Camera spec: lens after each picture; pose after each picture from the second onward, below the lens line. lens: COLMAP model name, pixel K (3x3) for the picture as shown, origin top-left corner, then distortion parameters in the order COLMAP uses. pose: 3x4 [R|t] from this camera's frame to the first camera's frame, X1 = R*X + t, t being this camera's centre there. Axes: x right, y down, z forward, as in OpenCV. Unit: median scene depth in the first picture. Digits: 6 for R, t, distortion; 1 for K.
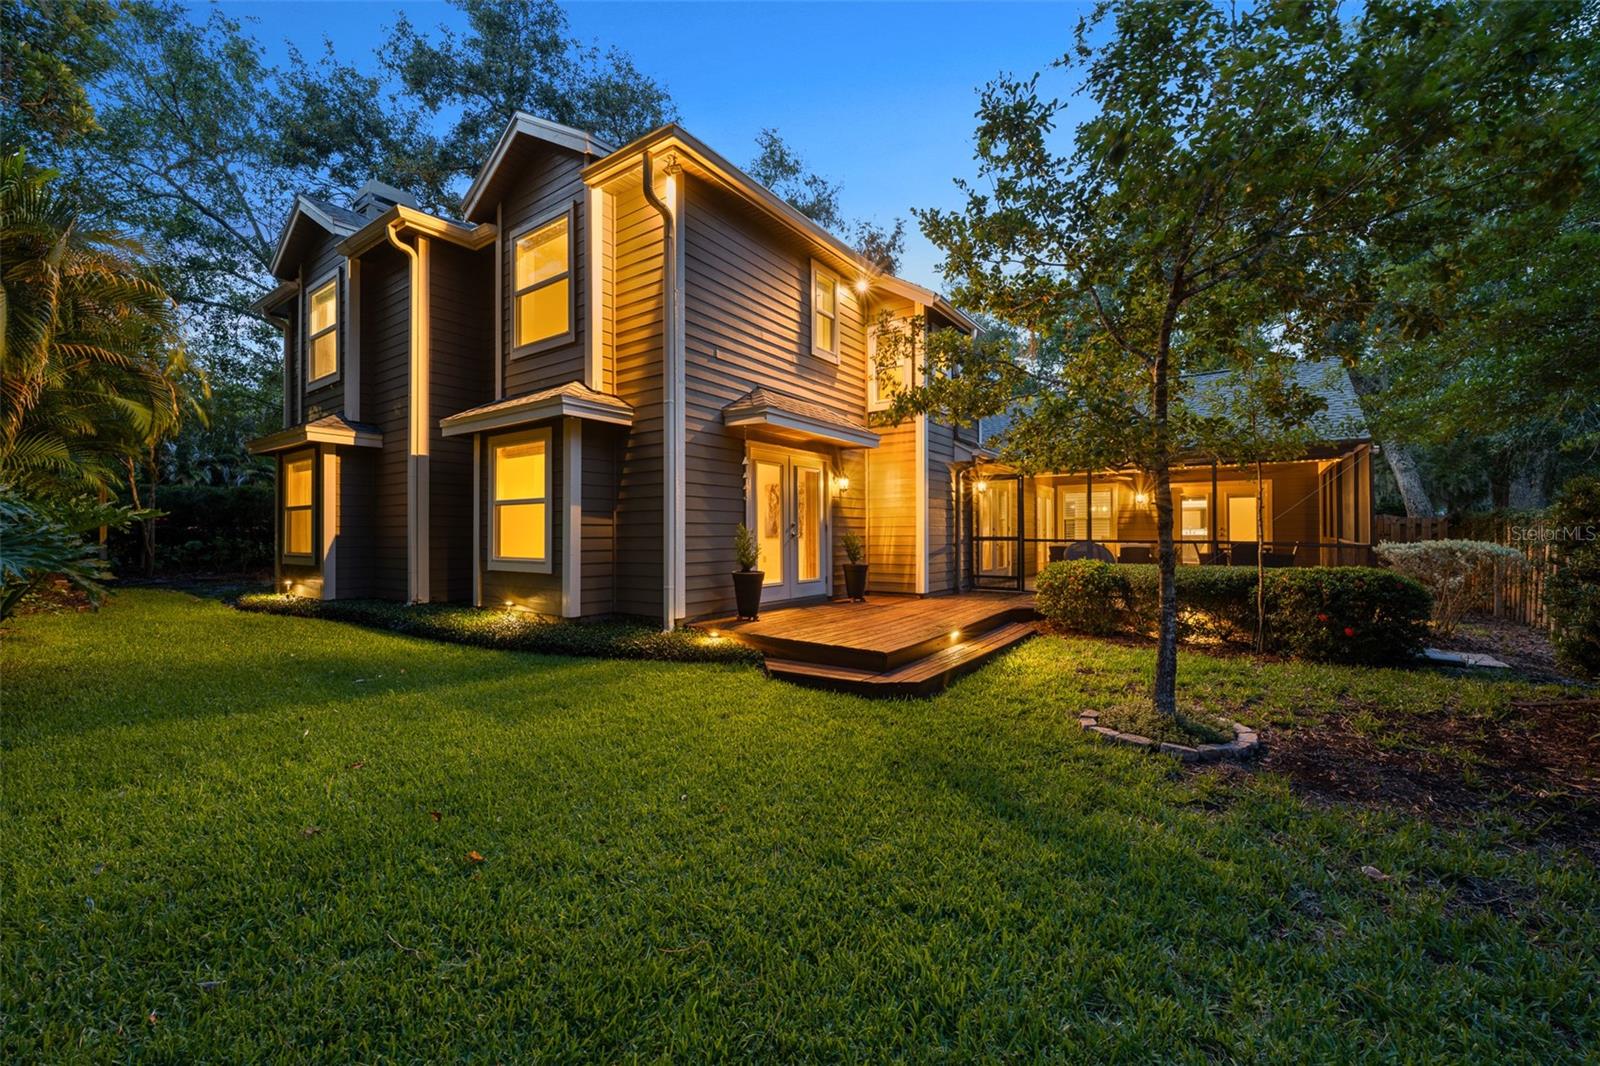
lens RADIAL K [[634.9, 0, 798.0], [0, 634.9, 530.1], [0, 0, 1]] dist [0.000286, -0.000338]
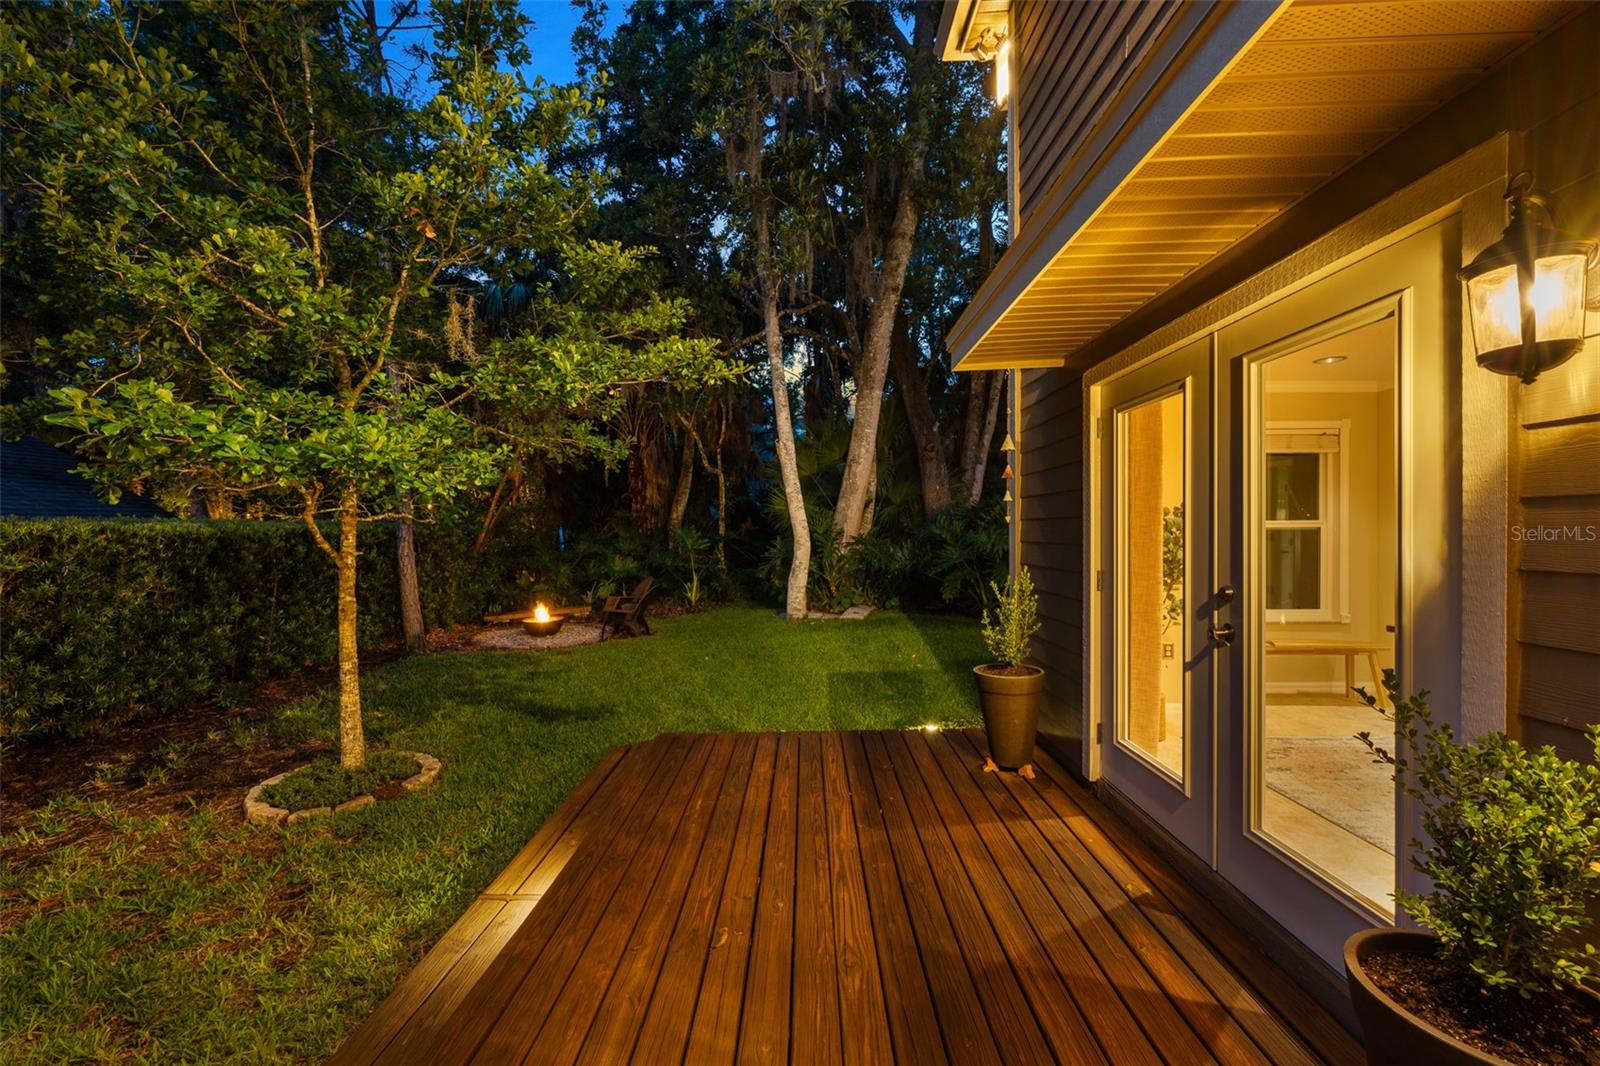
lens RADIAL K [[634.9, 0, 795.7], [0, 634.9, 533.2], [0, 0, 1]] dist [0.000286, -0.000338]
pose [[-0.828398, 0.005056, -0.560117, 0.260306], [0.006700, 0.999977, -0.000883, -0.031631], [0.560100, -0.004485, -0.828413, 1.034965]]
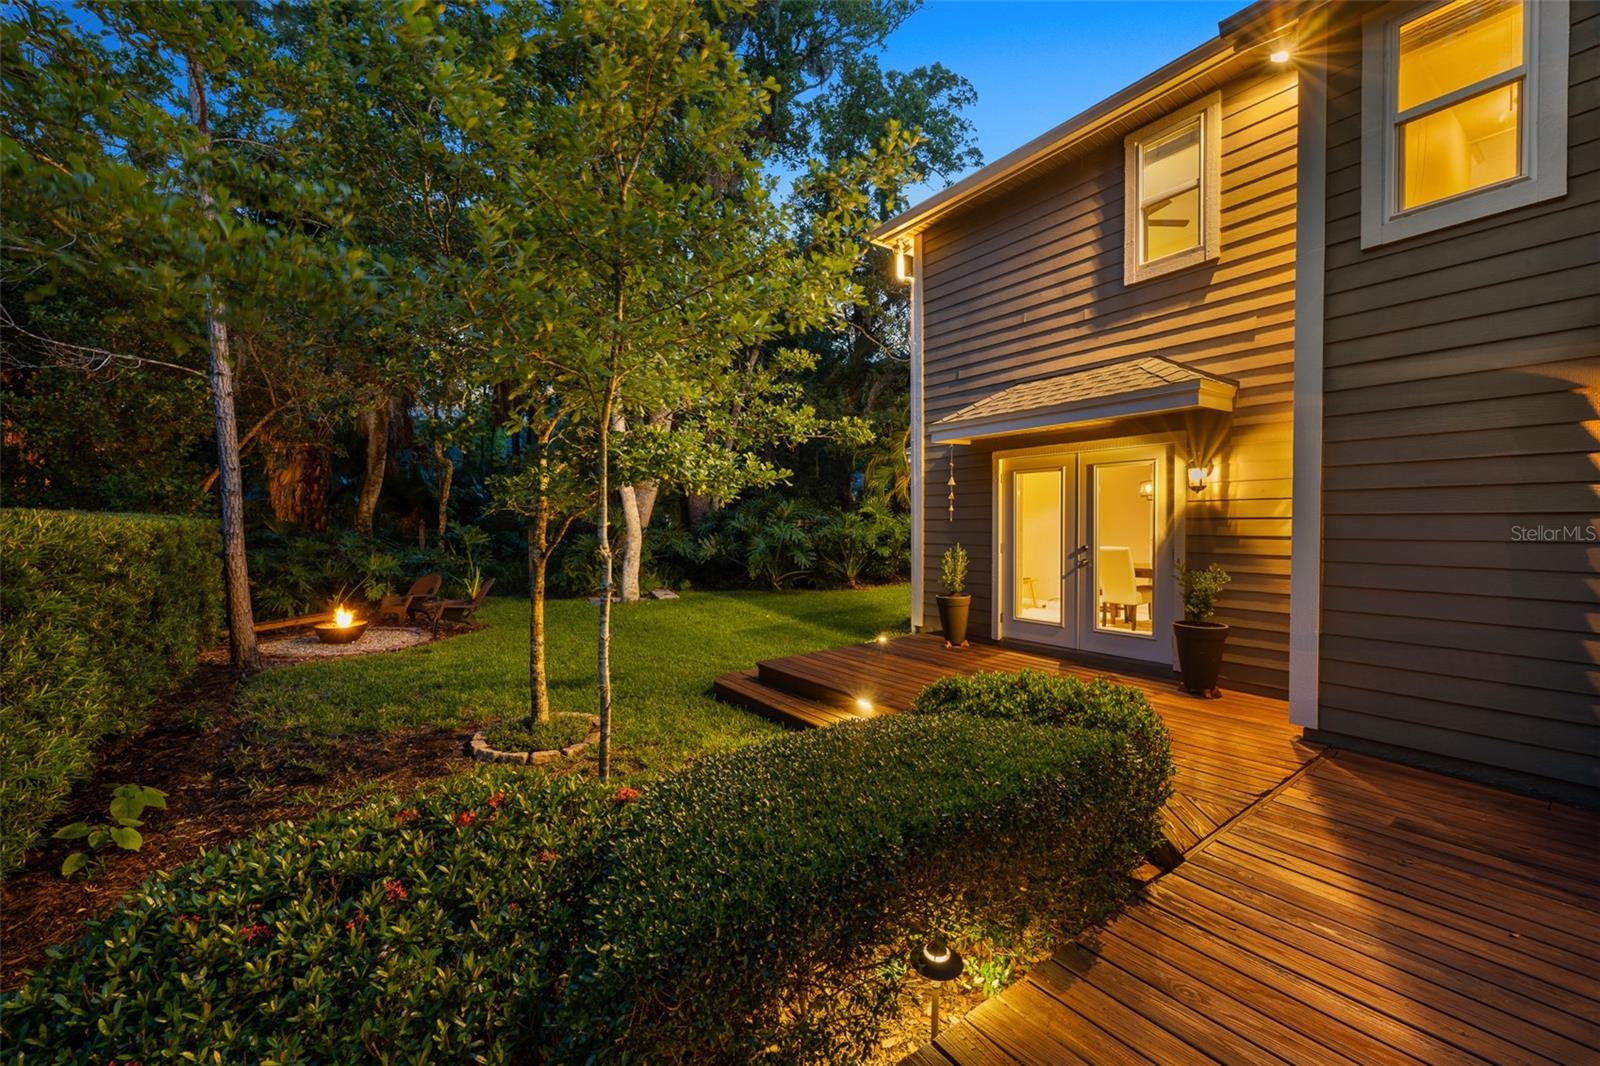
lens RADIAL K [[634.9, 0, 795.9], [0, 634.9, 531.4], [0, 0, 1]] dist [0.000286, -0.000338]
pose [[-0.331652, 0.013206, -0.943309, 0.720422], [0.008876, 0.999901, 0.010878, -0.035141], [0.943360, -0.004765, -0.331736, 0.863351]]
